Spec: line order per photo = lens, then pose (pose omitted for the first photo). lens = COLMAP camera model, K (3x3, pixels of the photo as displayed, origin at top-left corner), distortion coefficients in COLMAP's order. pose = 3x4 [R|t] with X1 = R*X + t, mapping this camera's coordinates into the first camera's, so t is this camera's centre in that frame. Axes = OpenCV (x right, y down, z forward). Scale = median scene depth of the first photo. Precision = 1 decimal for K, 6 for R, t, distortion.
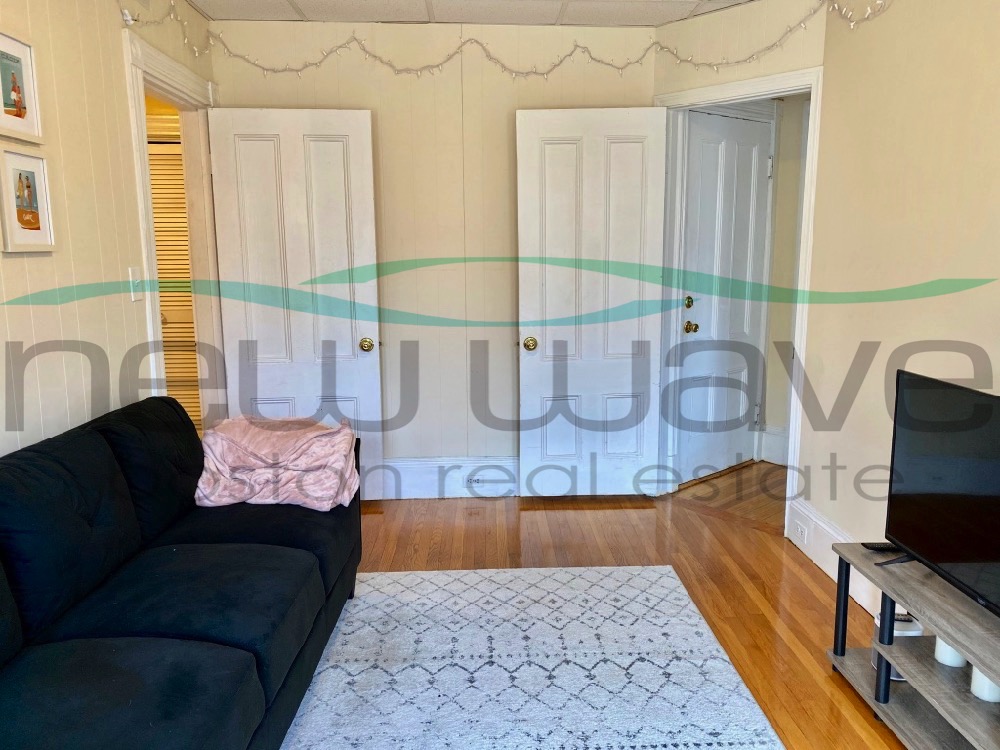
lens RADIAL K [[783.8, 0, 495.8], [0, 783.8, 376.2], [0, 0, 1]] dist [0.010675, 0.003446]
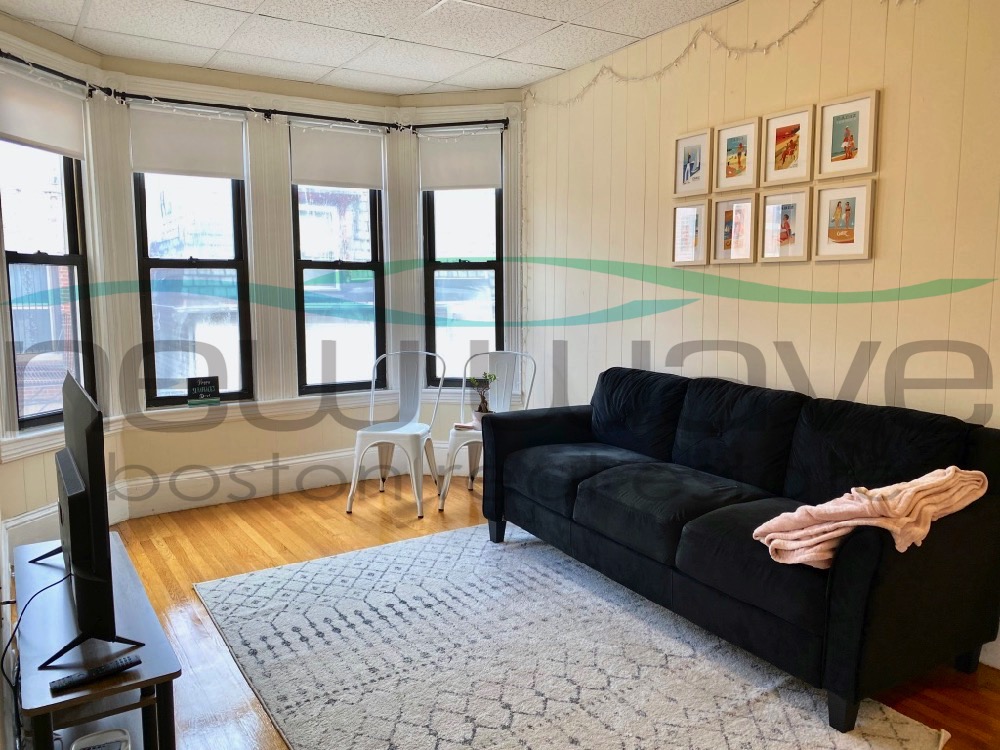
lens RADIAL K [[783.8, 0, 495.8], [0, 783.8, 376.2], [0, 0, 1]] dist [0.010675, 0.003446]
pose [[-0.865717, 0.068085, -0.495882, 0.552933], [-0.071422, 0.963765, 0.257015, -0.255216], [0.495412, 0.257919, -0.829485, 1.770953]]
